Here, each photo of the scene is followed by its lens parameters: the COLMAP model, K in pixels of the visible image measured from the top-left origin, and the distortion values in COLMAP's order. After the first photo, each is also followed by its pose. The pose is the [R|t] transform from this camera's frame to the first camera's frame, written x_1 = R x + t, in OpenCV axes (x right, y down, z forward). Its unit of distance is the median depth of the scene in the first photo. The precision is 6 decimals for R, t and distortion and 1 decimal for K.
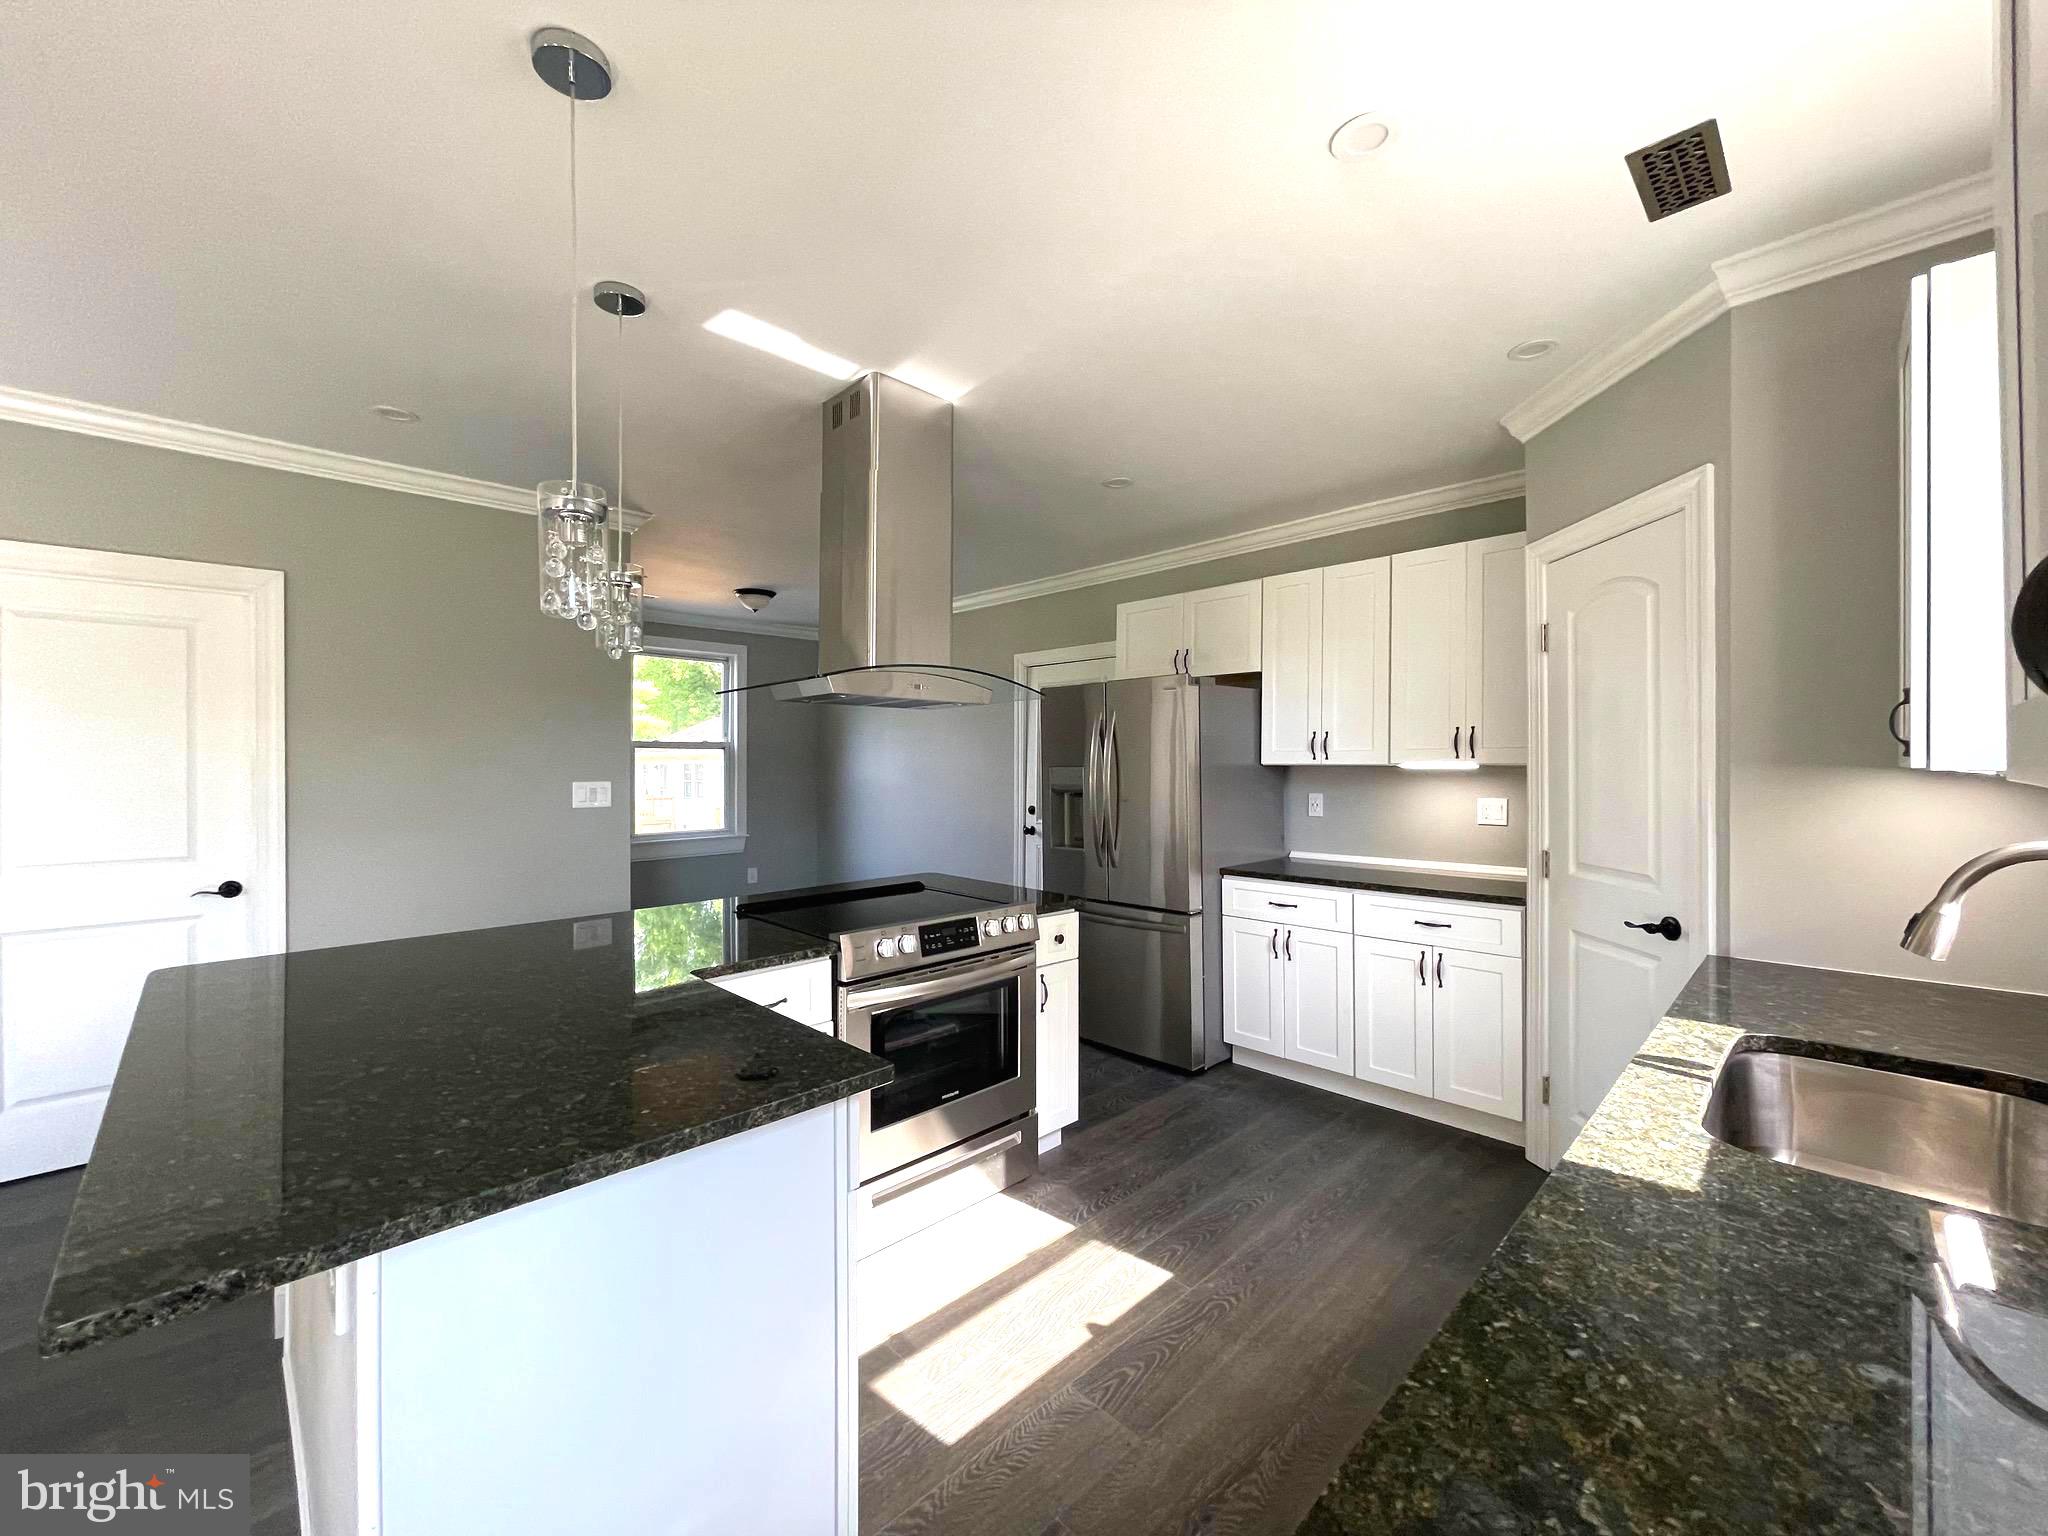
lens RADIAL K [[820.3, 0, 1024.3], [0, 820.3, 763.3], [0, 0, 1]] dist [-0.006258, 0.000417]
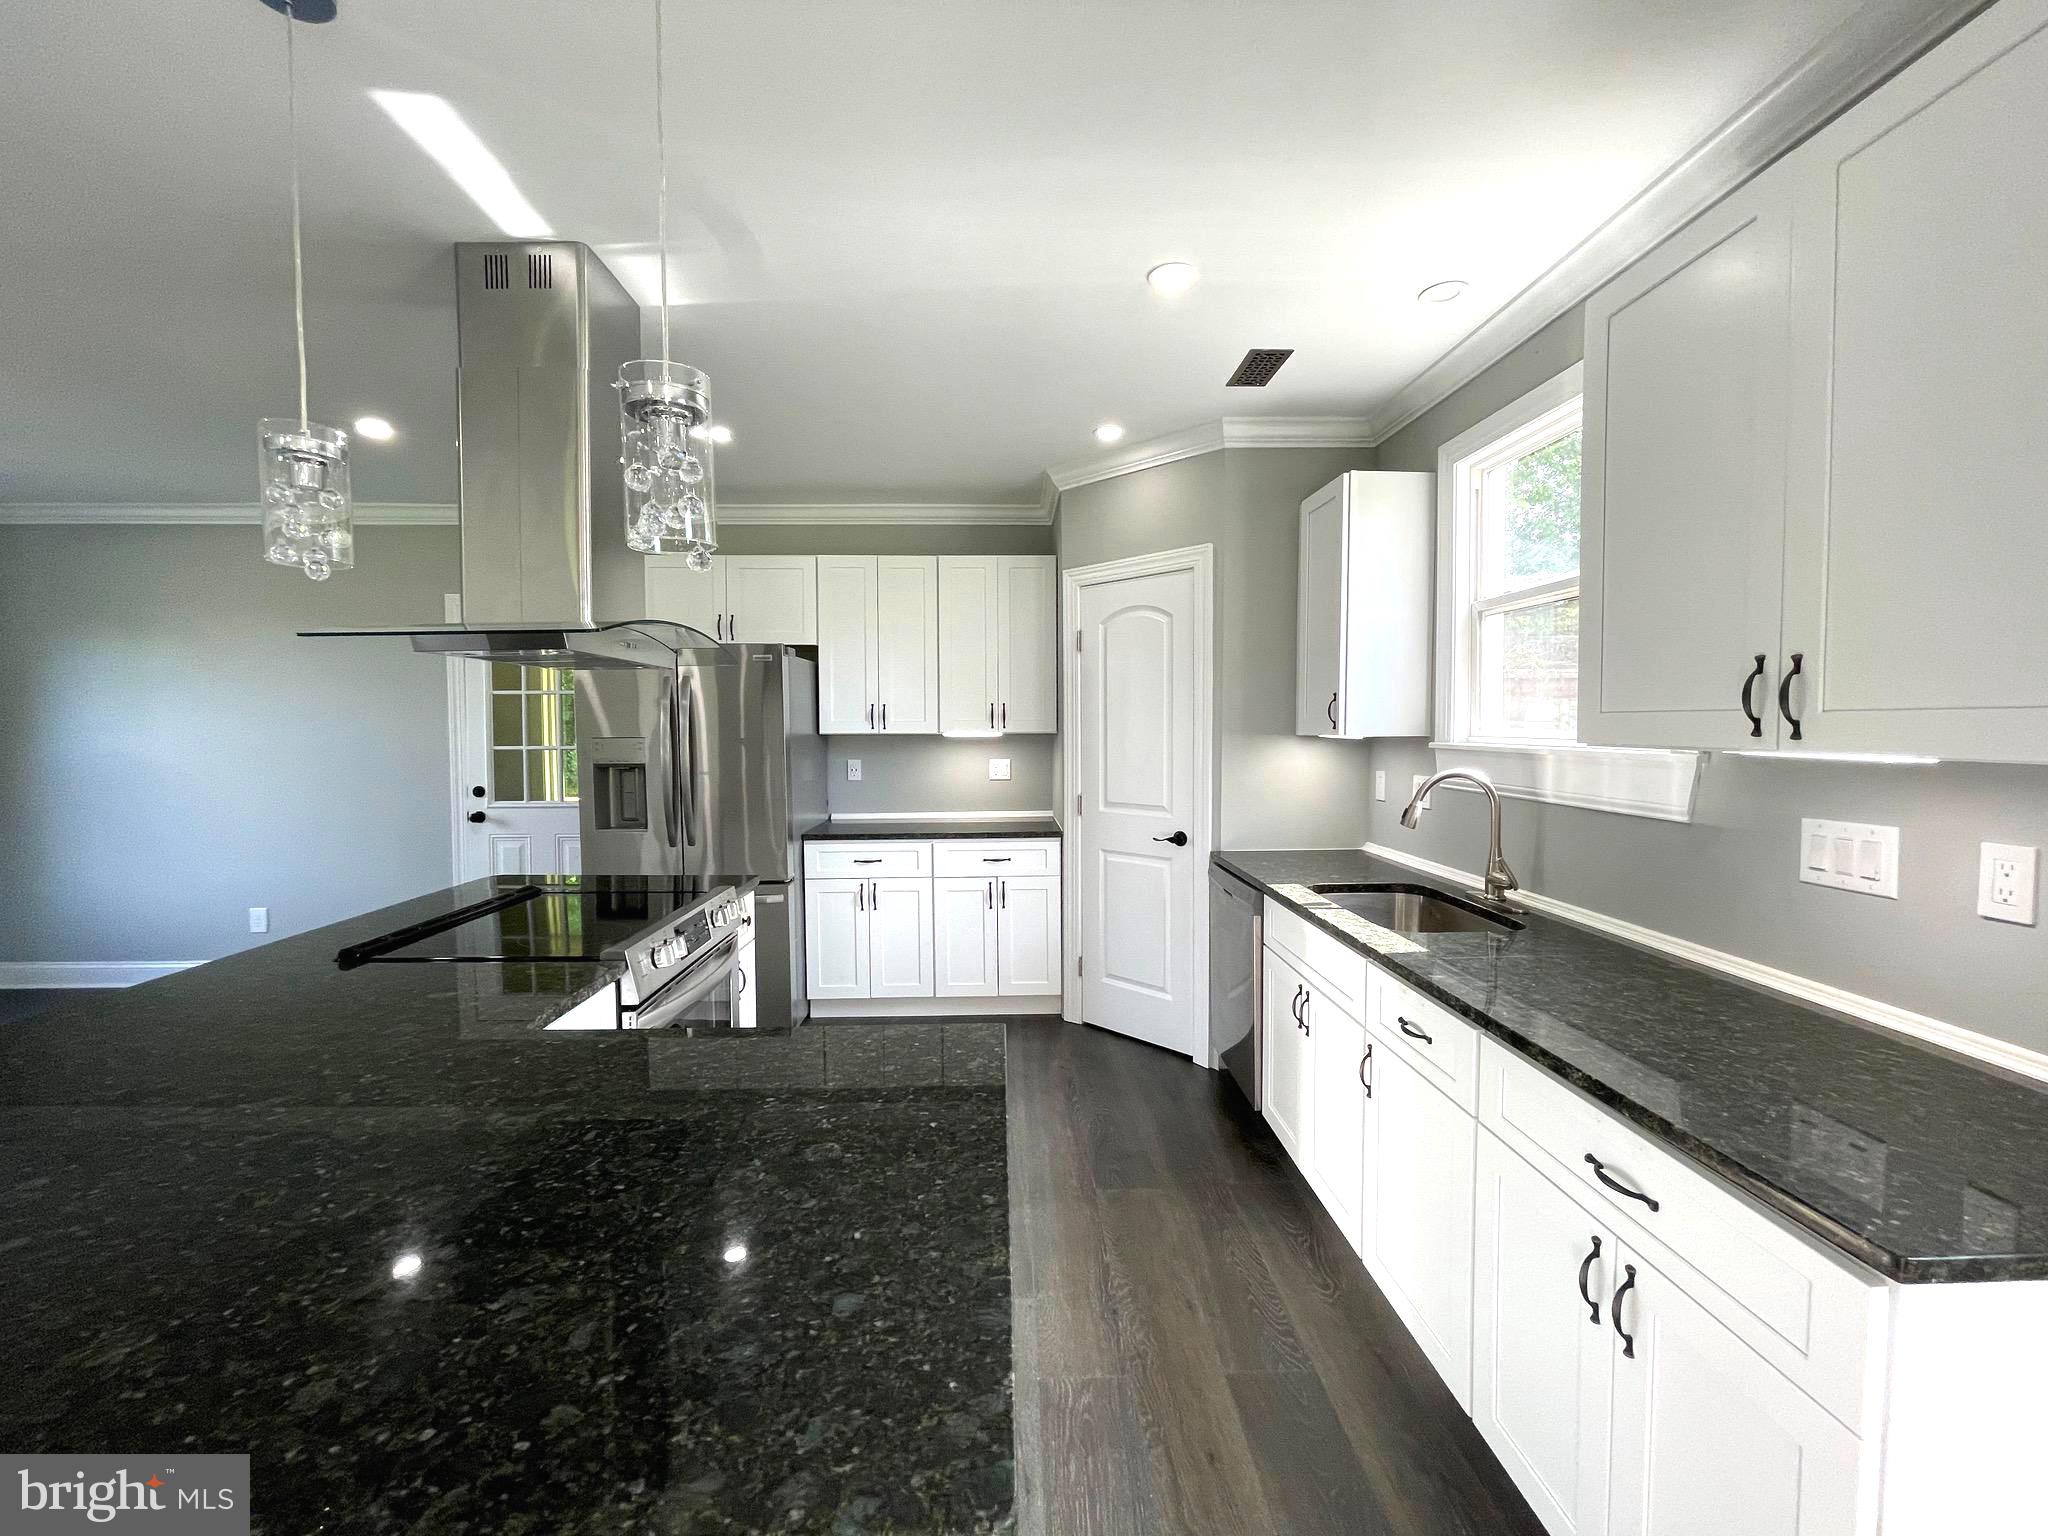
lens RADIAL K [[820.3, 0, 1022.9], [0, 820.3, 765.5], [0, 0, 1]] dist [-0.006258, 0.000417]
pose [[0.681613, -0.036113, 0.730821, -0.353499], [0.003173, 0.998918, 0.046402, -0.006688], [-0.731706, -0.029309, 0.680990, 0.103657]]
